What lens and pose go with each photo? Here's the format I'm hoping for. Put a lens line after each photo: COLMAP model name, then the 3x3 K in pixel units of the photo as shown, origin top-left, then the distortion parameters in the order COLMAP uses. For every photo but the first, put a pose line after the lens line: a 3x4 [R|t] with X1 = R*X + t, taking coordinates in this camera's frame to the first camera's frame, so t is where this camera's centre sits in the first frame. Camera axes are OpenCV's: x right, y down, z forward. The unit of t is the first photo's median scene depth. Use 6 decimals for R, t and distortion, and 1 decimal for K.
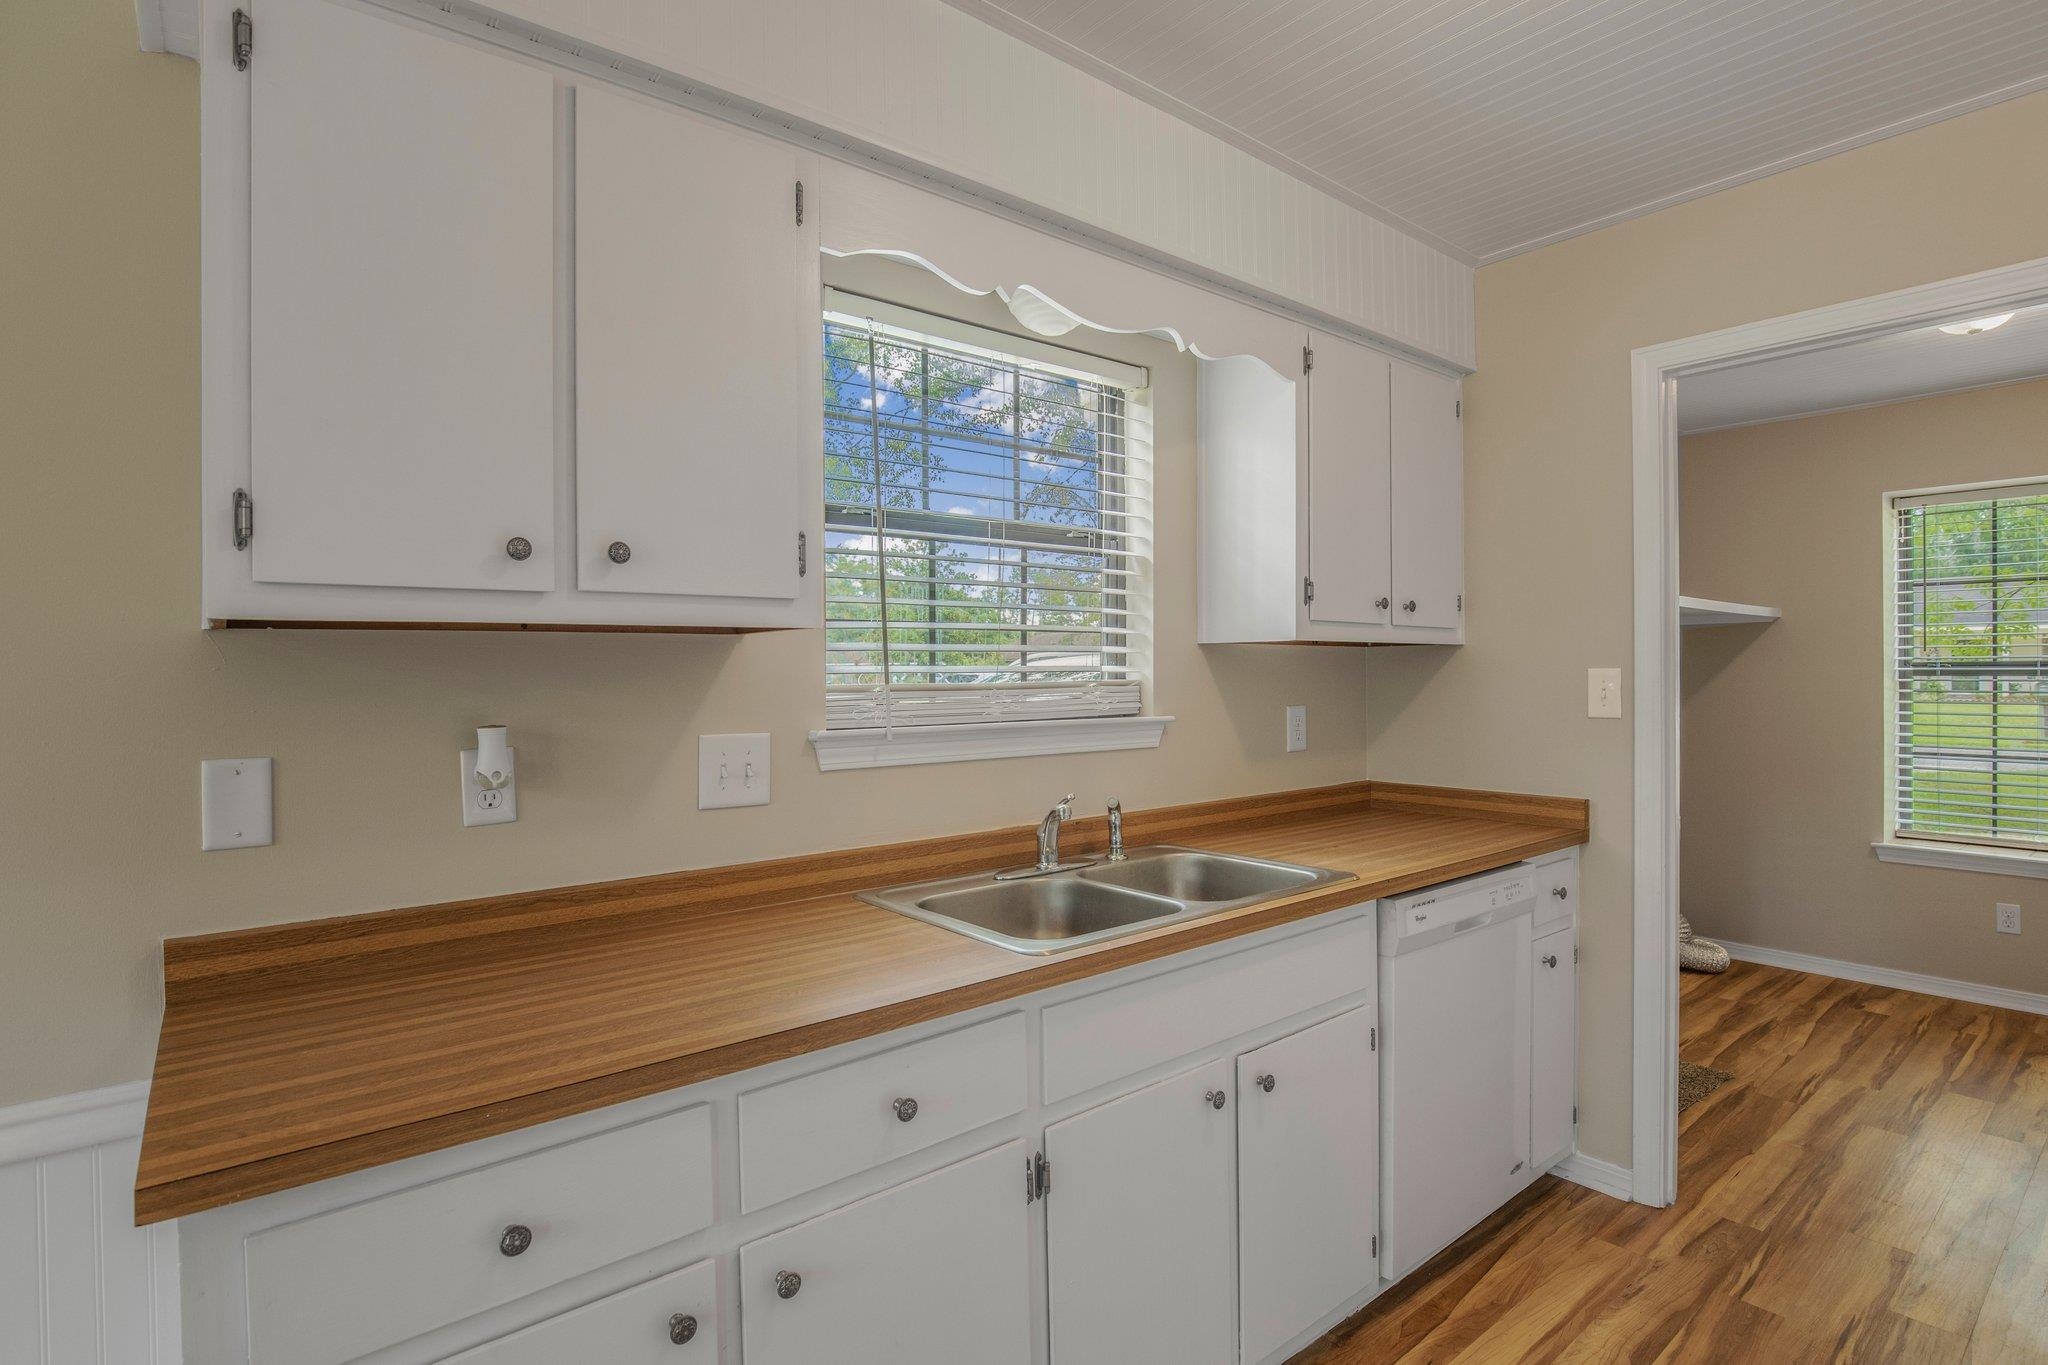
lens RADIAL K [[1008.5, 0, 1032.1], [0, 1008.5, 674.4], [0, 0, 1]] dist [-0.017498, 0.000739]
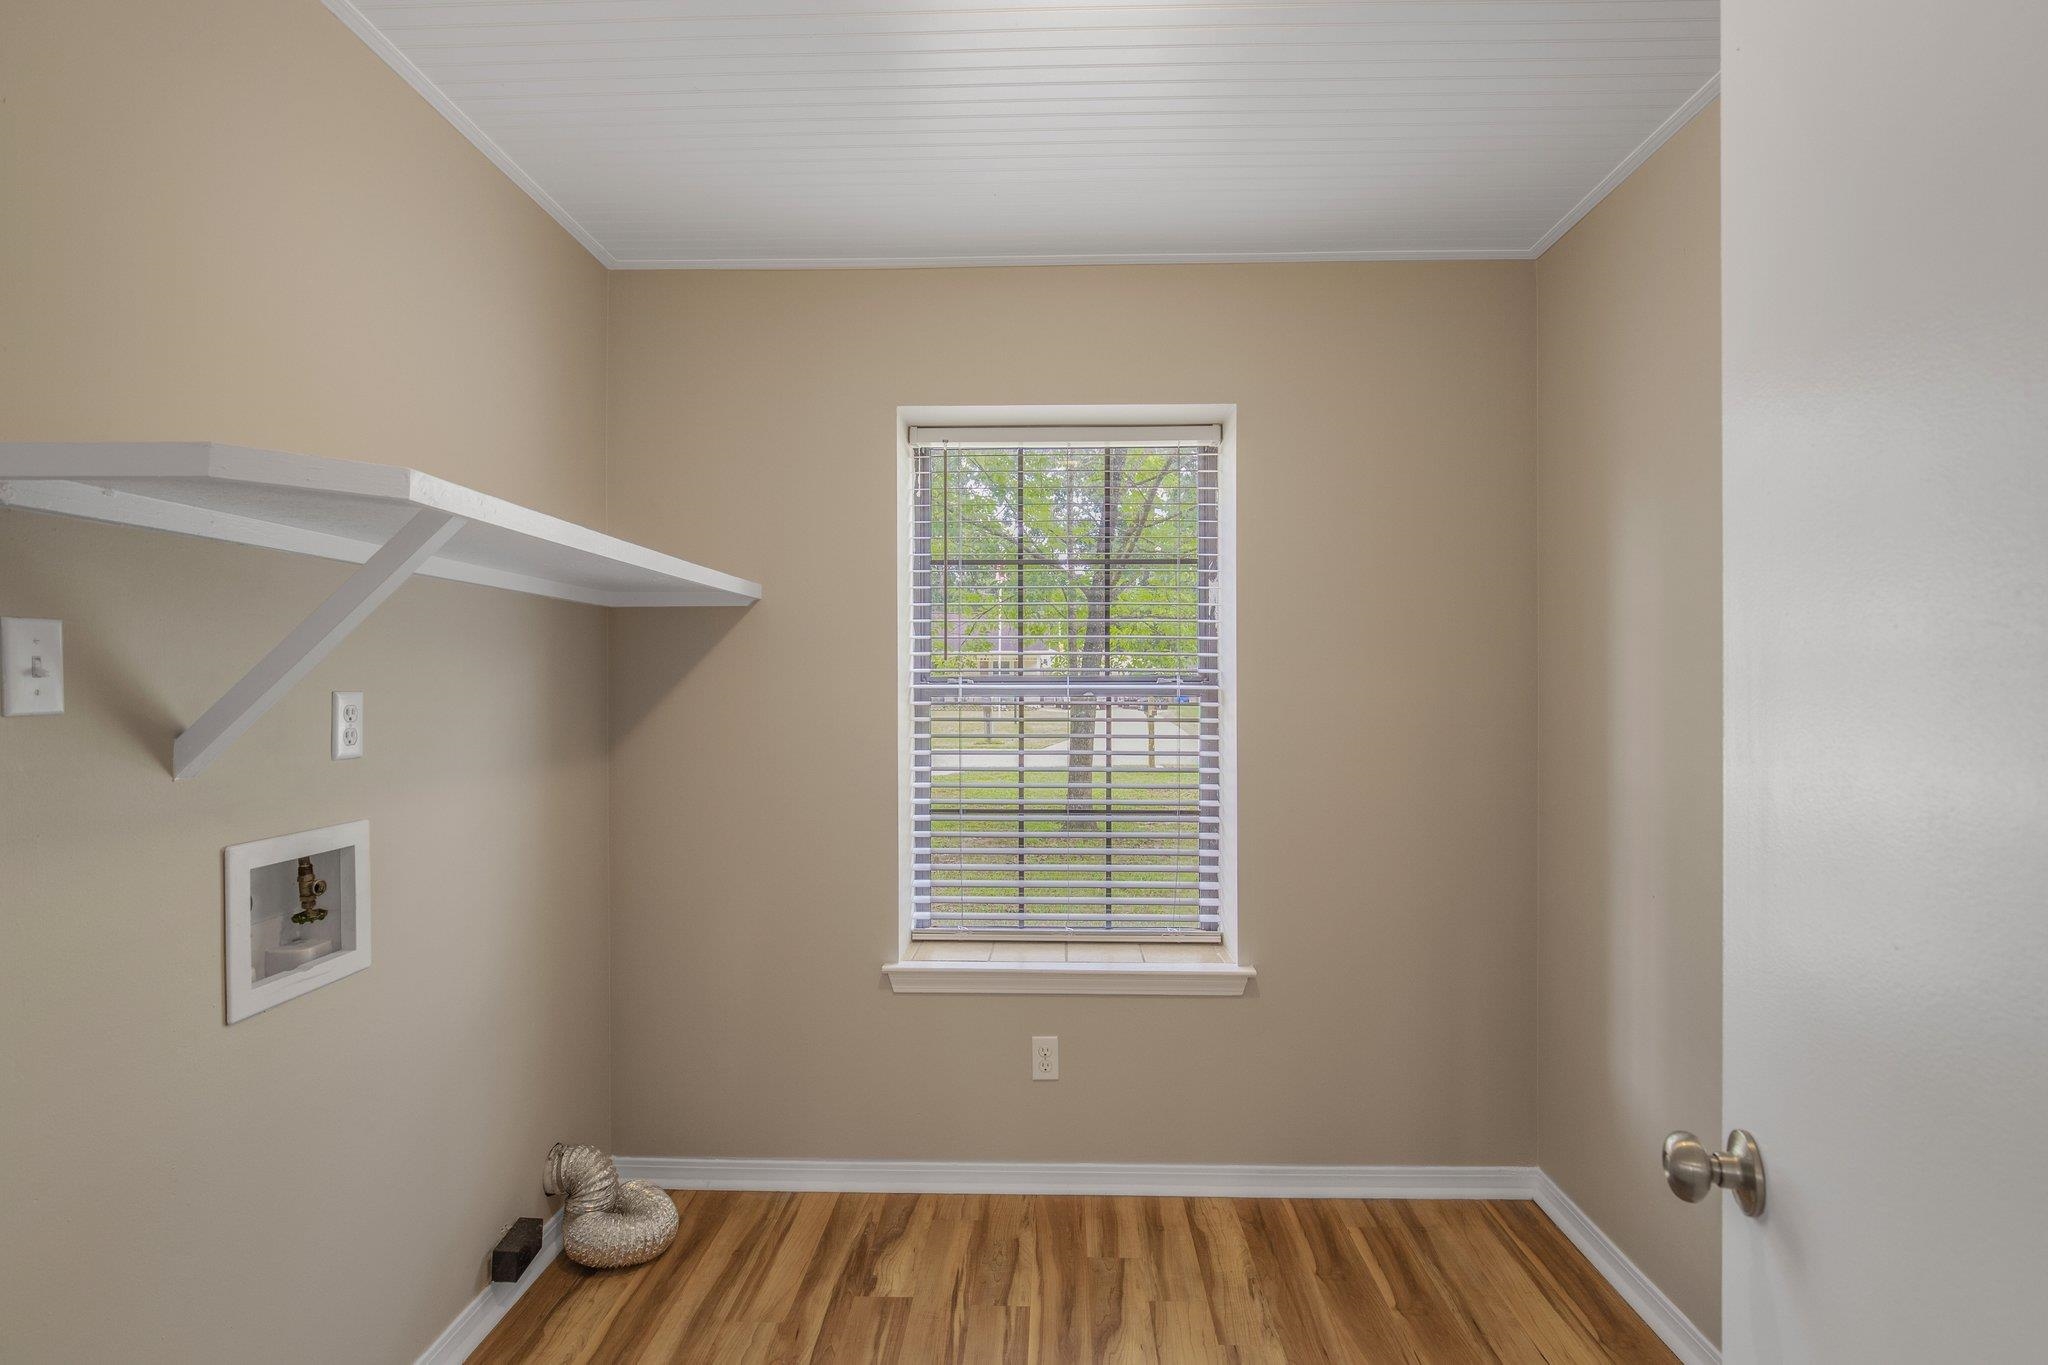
lens RADIAL K [[1008.5, 0, 1032.1], [0, 1008.5, 674.4], [0, 0, 1]] dist [-0.017498, 0.000739]
pose [[0.655758, 0.009936, 0.754906, 0.739525], [0.000990, 0.999901, -0.014020, -0.007001], [-0.754970, 0.009941, 0.655684, 0.891767]]
